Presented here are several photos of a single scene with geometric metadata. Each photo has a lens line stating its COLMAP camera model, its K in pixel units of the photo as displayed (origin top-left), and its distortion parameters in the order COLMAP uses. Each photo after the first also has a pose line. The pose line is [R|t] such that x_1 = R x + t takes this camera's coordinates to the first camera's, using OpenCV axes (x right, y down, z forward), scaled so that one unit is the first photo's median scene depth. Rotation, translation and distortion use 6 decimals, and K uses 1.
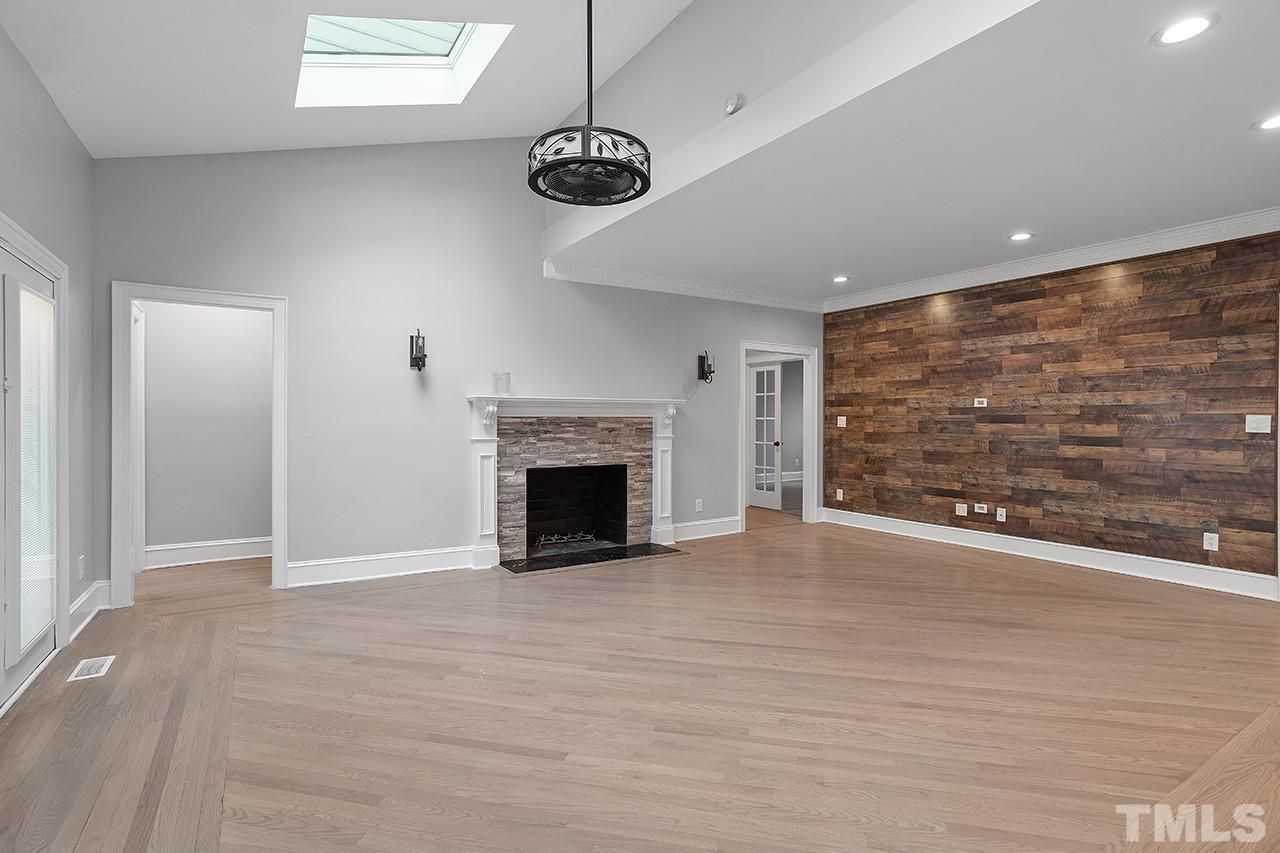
lens RADIAL K [[620.3, 0, 639.5], [0, 620.3, 418.7], [0, 0, 1]] dist [-0.049219, 0.028229]
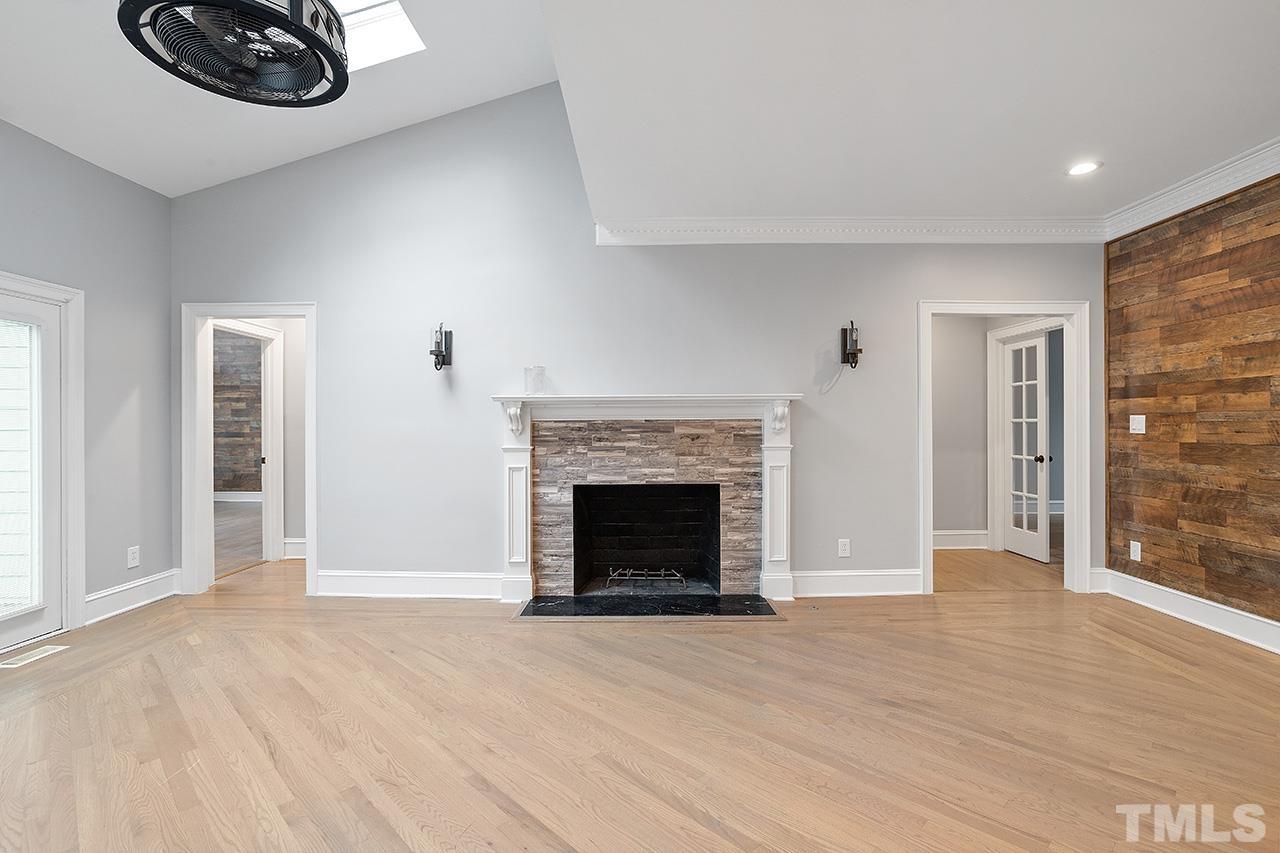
lens RADIAL K [[620.3, 0, 637.5], [0, 620.3, 421.8], [0, 0, 1]] dist [-0.049219, 0.028229]
pose [[0.841338, -0.008023, -0.540449, 0.317132], [0.007169, 0.999968, -0.003684, 0.002226], [0.540461, -0.000775, 0.841368, 0.358154]]
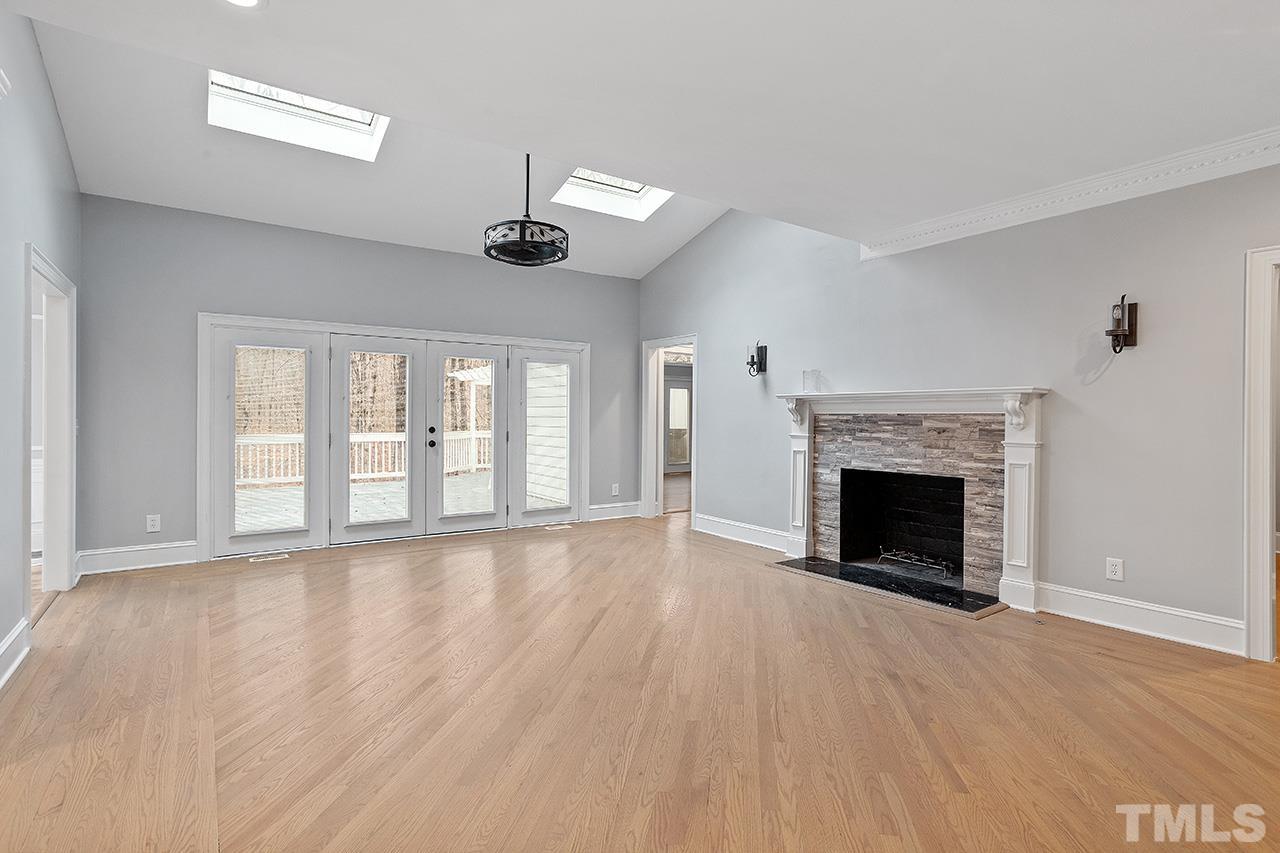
lens RADIAL K [[620.3, 0, 635.5], [0, 620.3, 412.4], [0, 0, 1]] dist [-0.049219, 0.028229]
pose [[0.051845, -0.006464, -0.998634, 0.734121], [-0.003718, 0.999971, -0.006665, 0.002195], [0.998648, 0.004058, 0.051820, 0.620574]]
